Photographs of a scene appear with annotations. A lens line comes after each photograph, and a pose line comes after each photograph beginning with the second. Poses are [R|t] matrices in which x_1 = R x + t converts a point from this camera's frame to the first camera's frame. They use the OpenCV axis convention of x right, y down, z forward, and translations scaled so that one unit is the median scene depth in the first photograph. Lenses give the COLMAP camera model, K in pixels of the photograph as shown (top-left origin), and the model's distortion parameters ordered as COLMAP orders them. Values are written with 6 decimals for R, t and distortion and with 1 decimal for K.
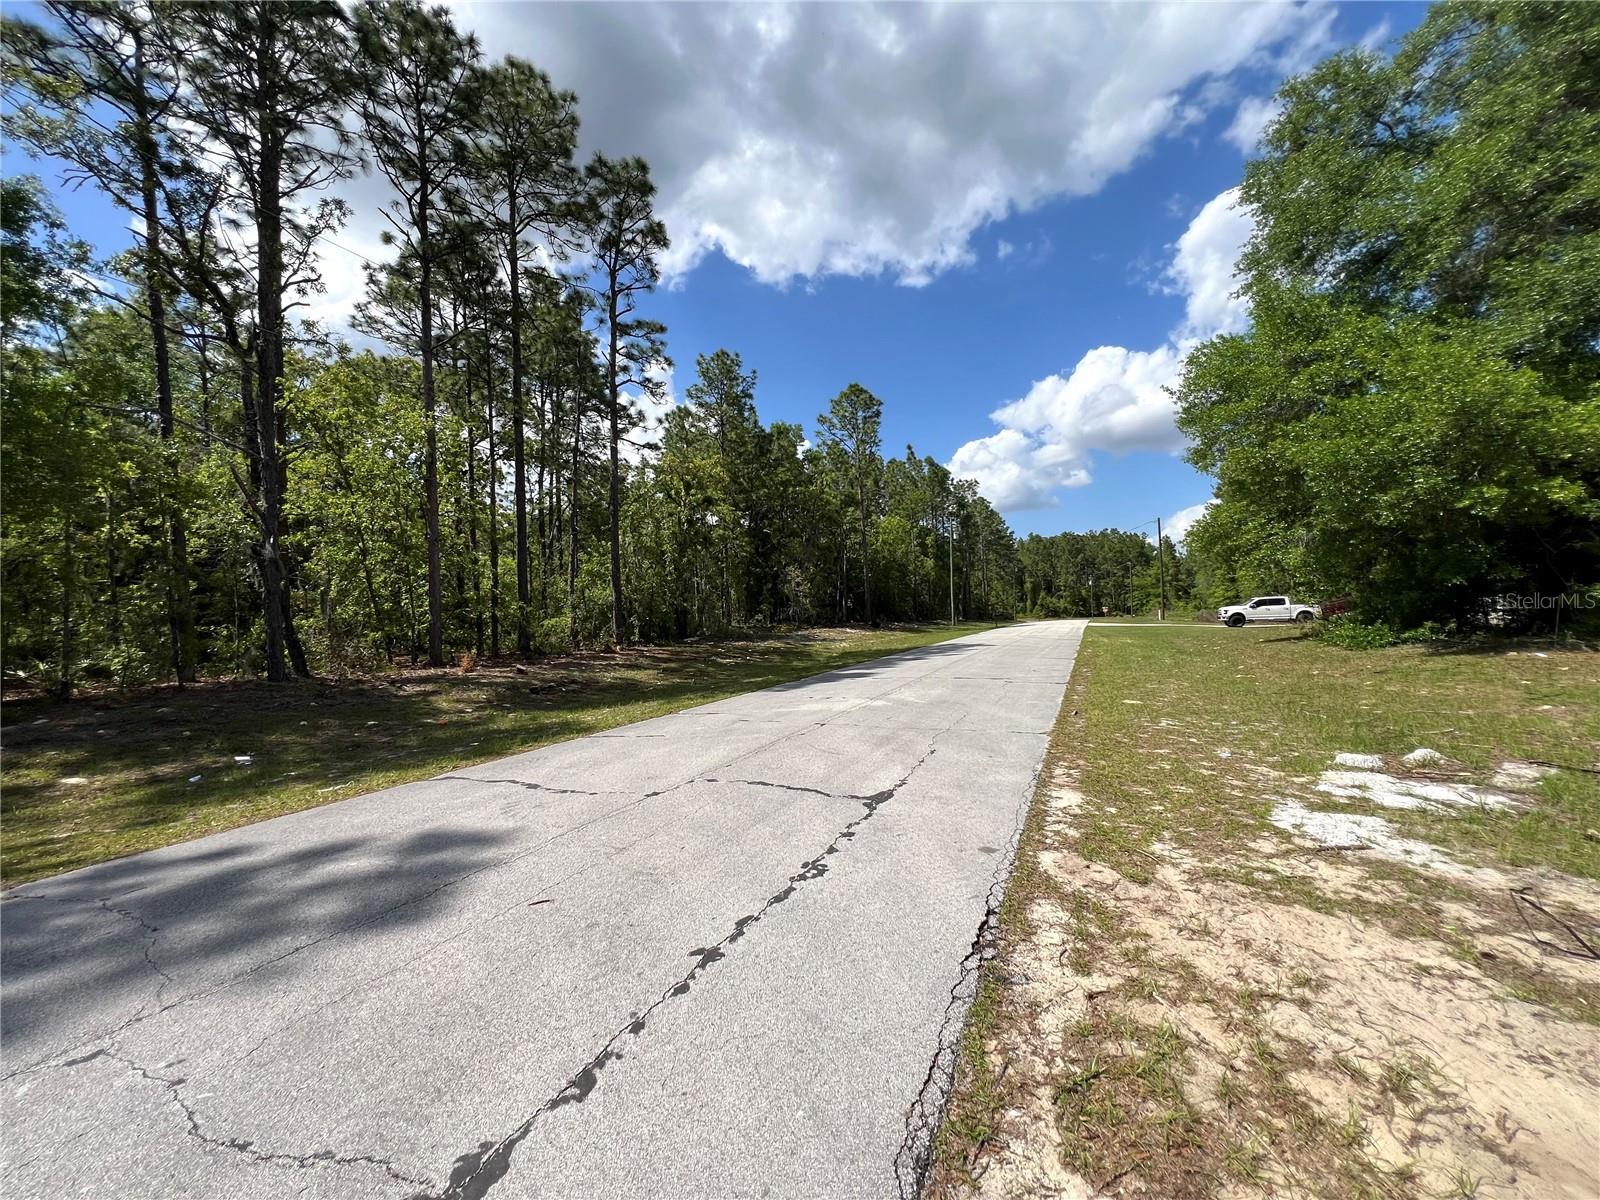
lens RADIAL K [[644.5, 0, 798.3], [0, 644.5, 600.6], [0, 0, 1]] dist [-0.003237, 0.000936]
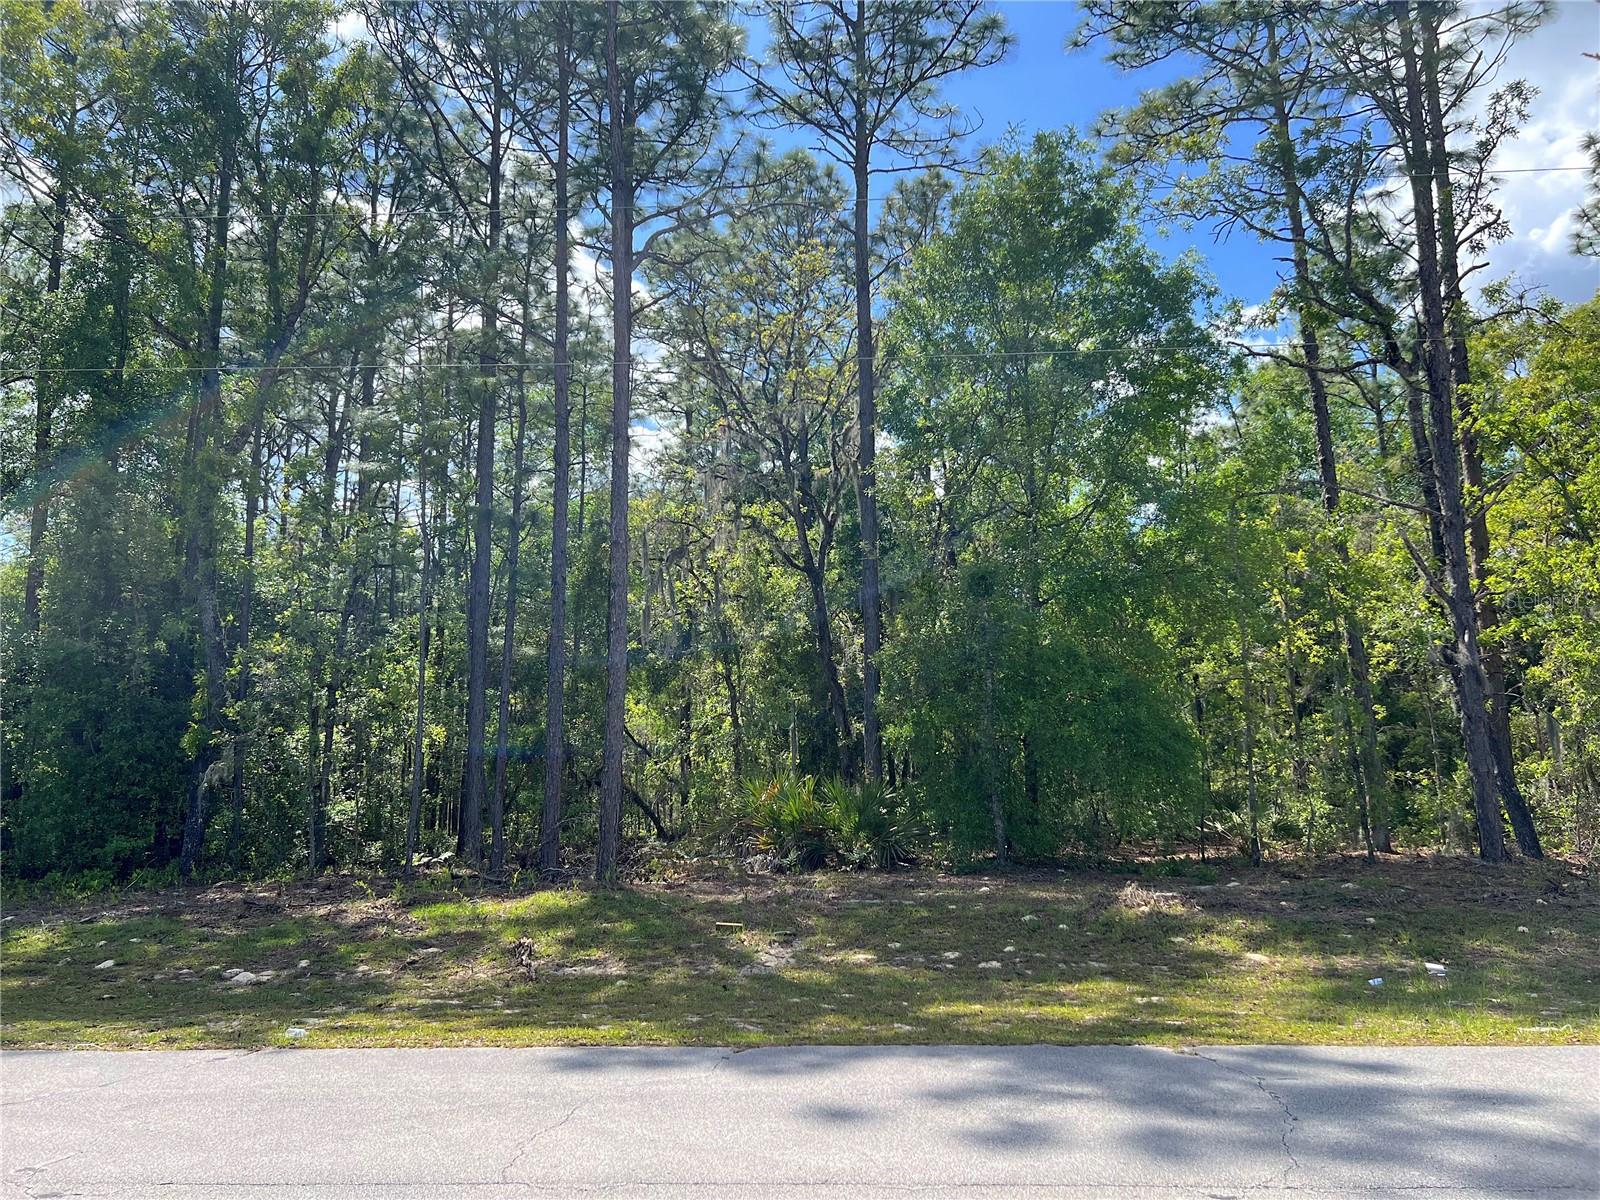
lens RADIAL K [[1202.7, 0, 814.5], [0, 1202.7, 605.4], [0, 0, 1]] dist [0.065916, -0.071931]
pose [[0.354162, -0.117709, -0.927747, 0.079432], [0.024288, 0.992870, -0.116700, 0.000504], [0.934869, 0.018798, 0.354496, -0.042337]]
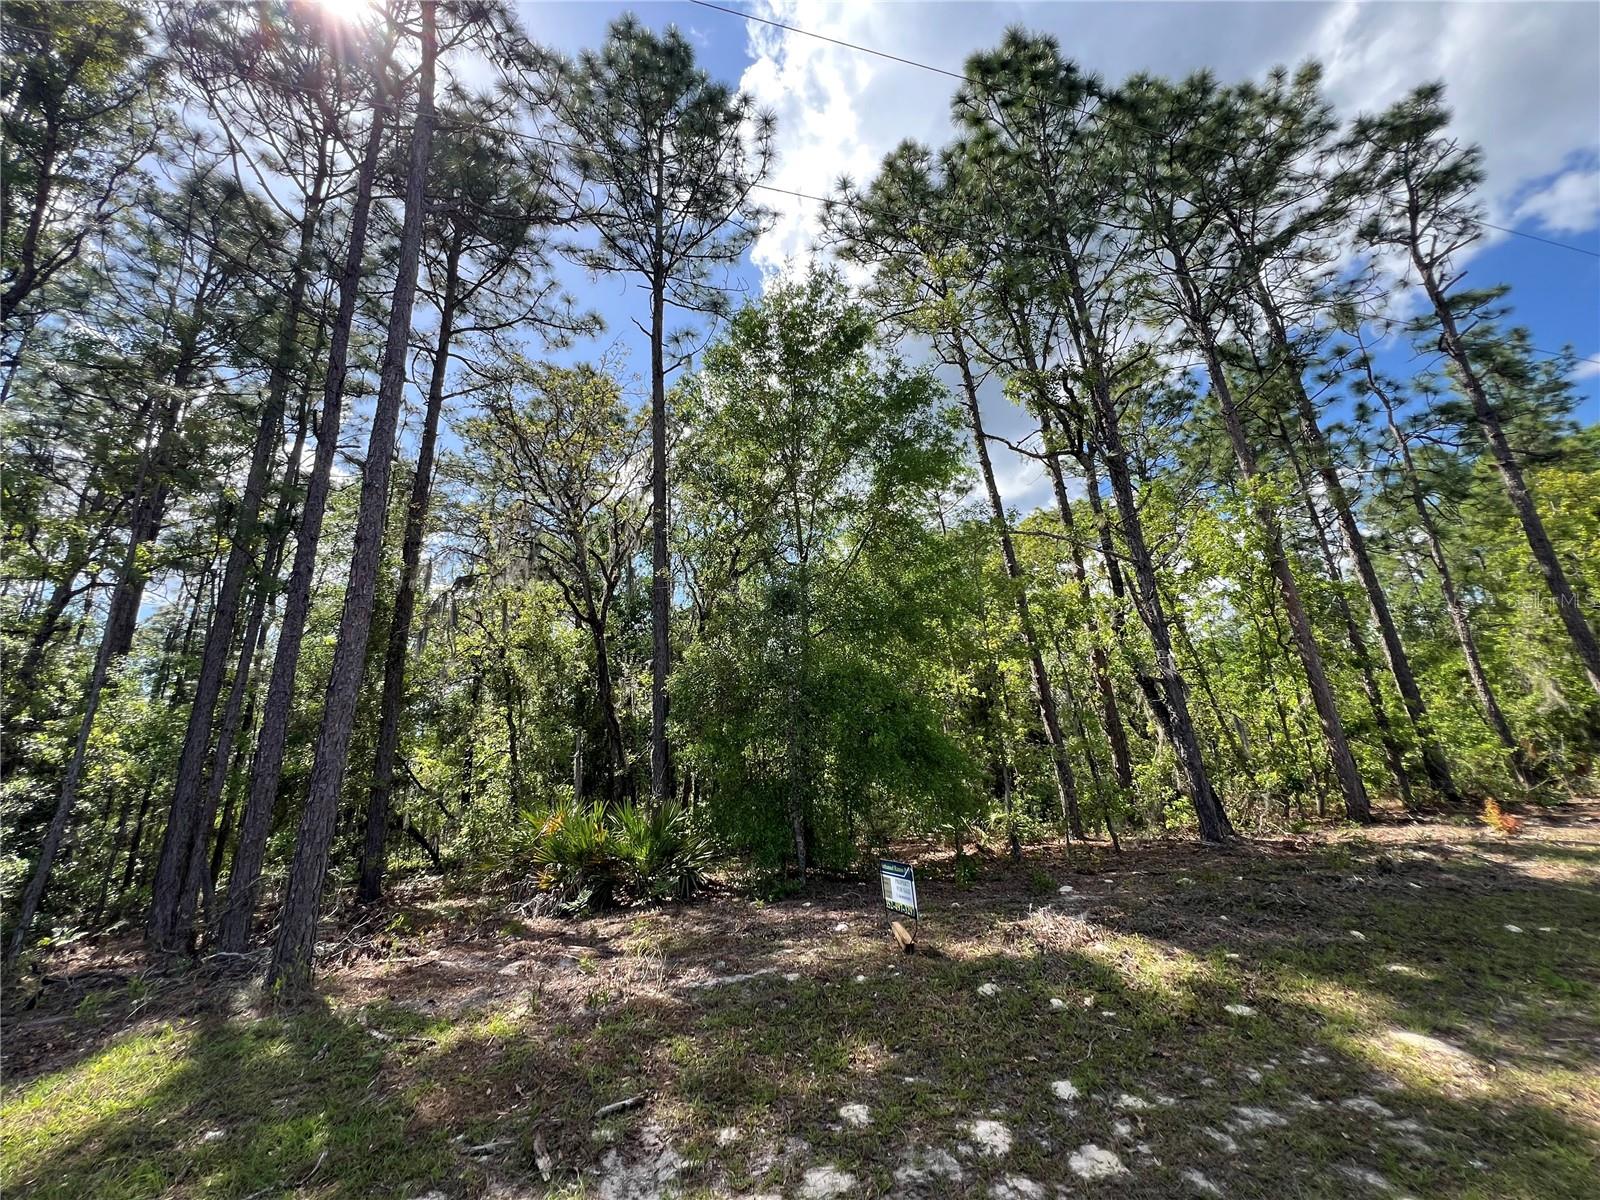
lens RADIAL K [[644.5, 0, 798.3], [0, 644.5, 600.6], [0, 0, 1]] dist [-0.003237, 0.000936]
pose [[0.649760, -0.242305, -0.720486, -0.463608], [0.065526, 0.962160, -0.264489, 0.020115], [0.757310, 0.124644, 0.641050, 0.113680]]
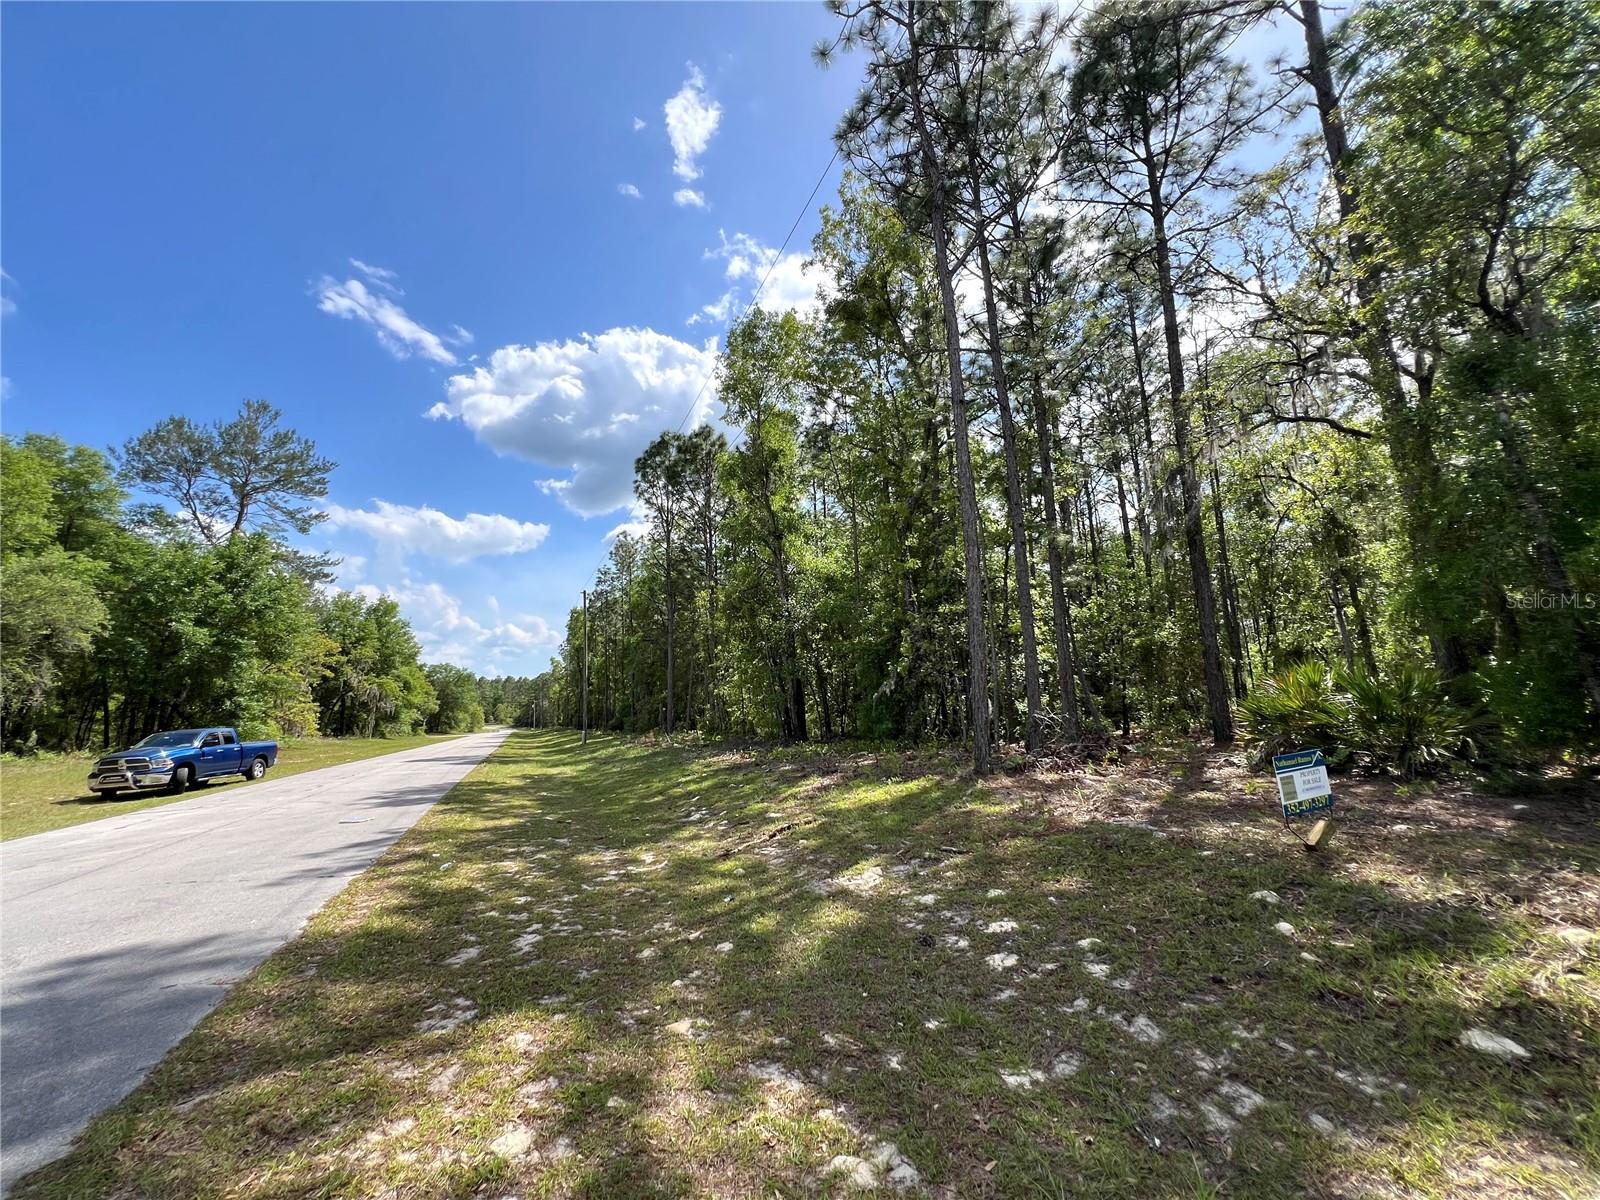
lens RADIAL K [[644.5, 0, 798.3], [0, 644.5, 600.6], [0, 0, 1]] dist [-0.003237, 0.000936]
pose [[-0.670770, -0.061236, -0.739133, -0.329355], [0.085030, 0.983665, -0.158660, 0.026081], [0.736775, -0.169273, -0.654606, 0.450543]]
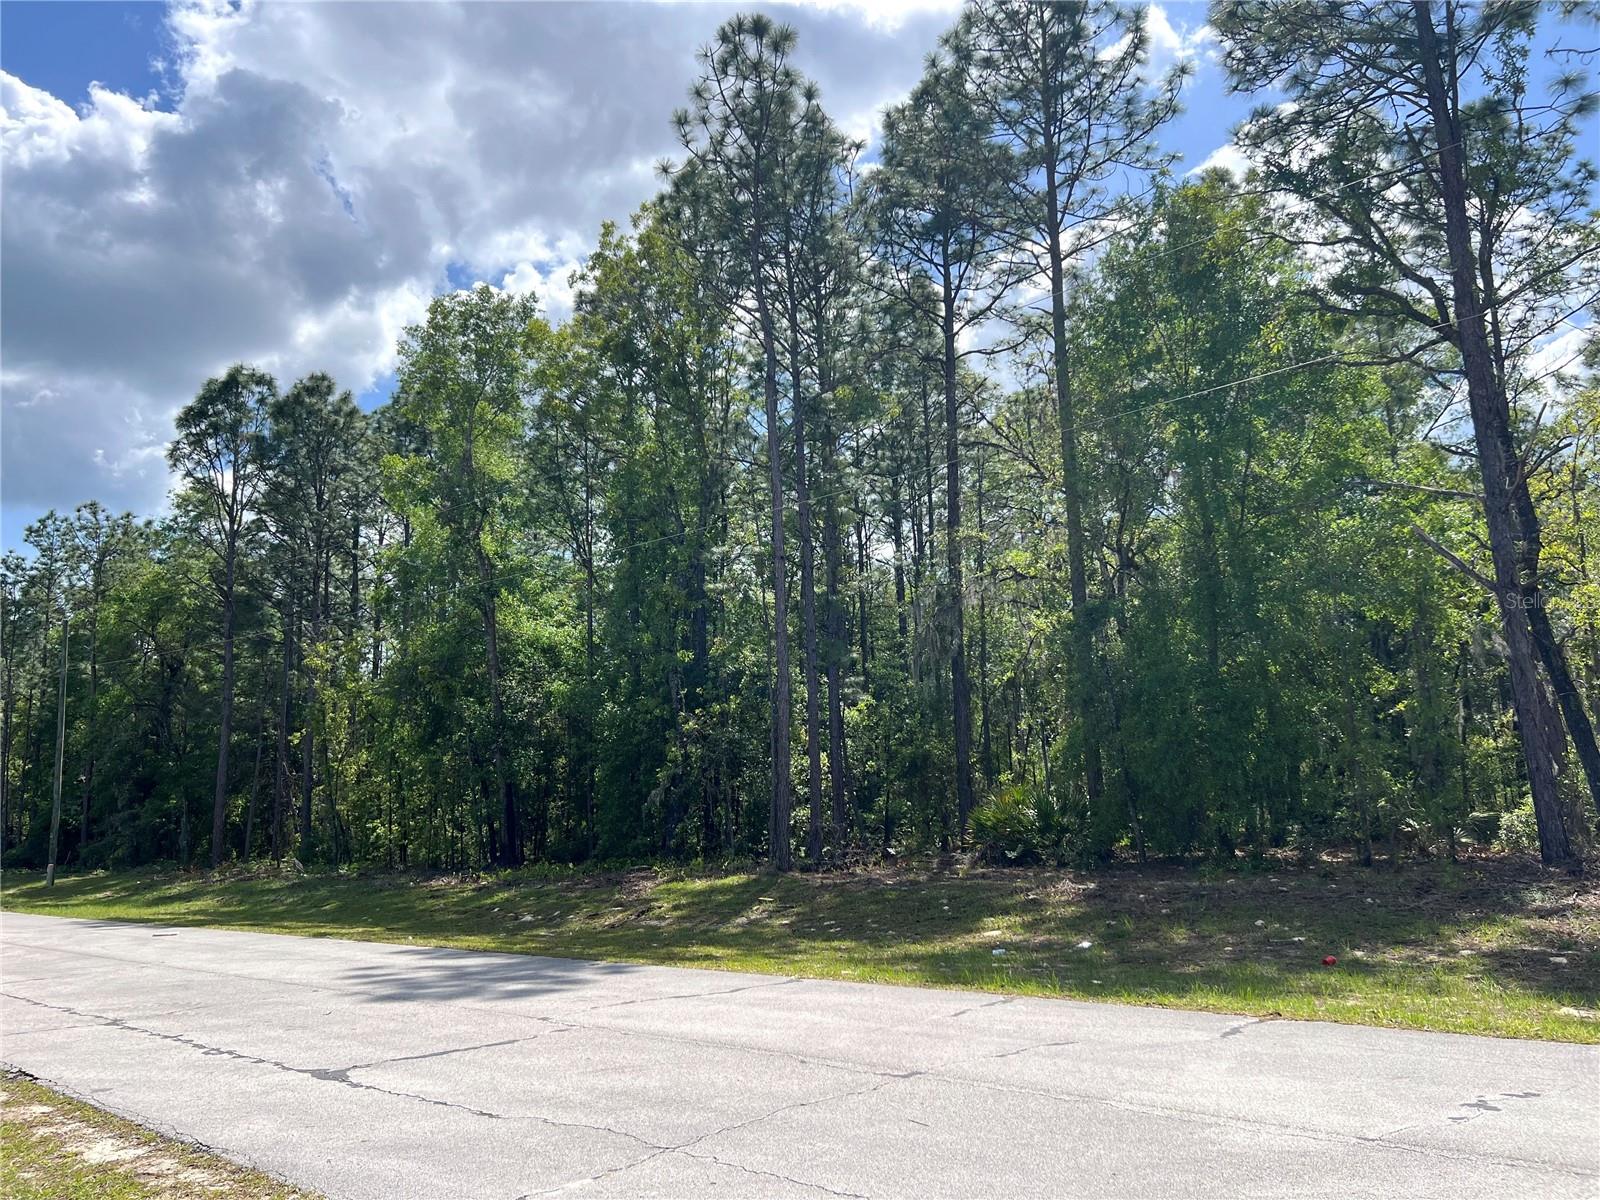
lens RADIAL K [[1202.7, 0, 814.5], [0, 1202.7, 605.4], [0, 0, 1]] dist [0.065916, -0.071931]
pose [[-0.324206, -0.117231, -0.938694, 0.440044], [0.072257, 0.986324, -0.148136, 0.015385], [0.943223, -0.115854, -0.311302, 0.661577]]
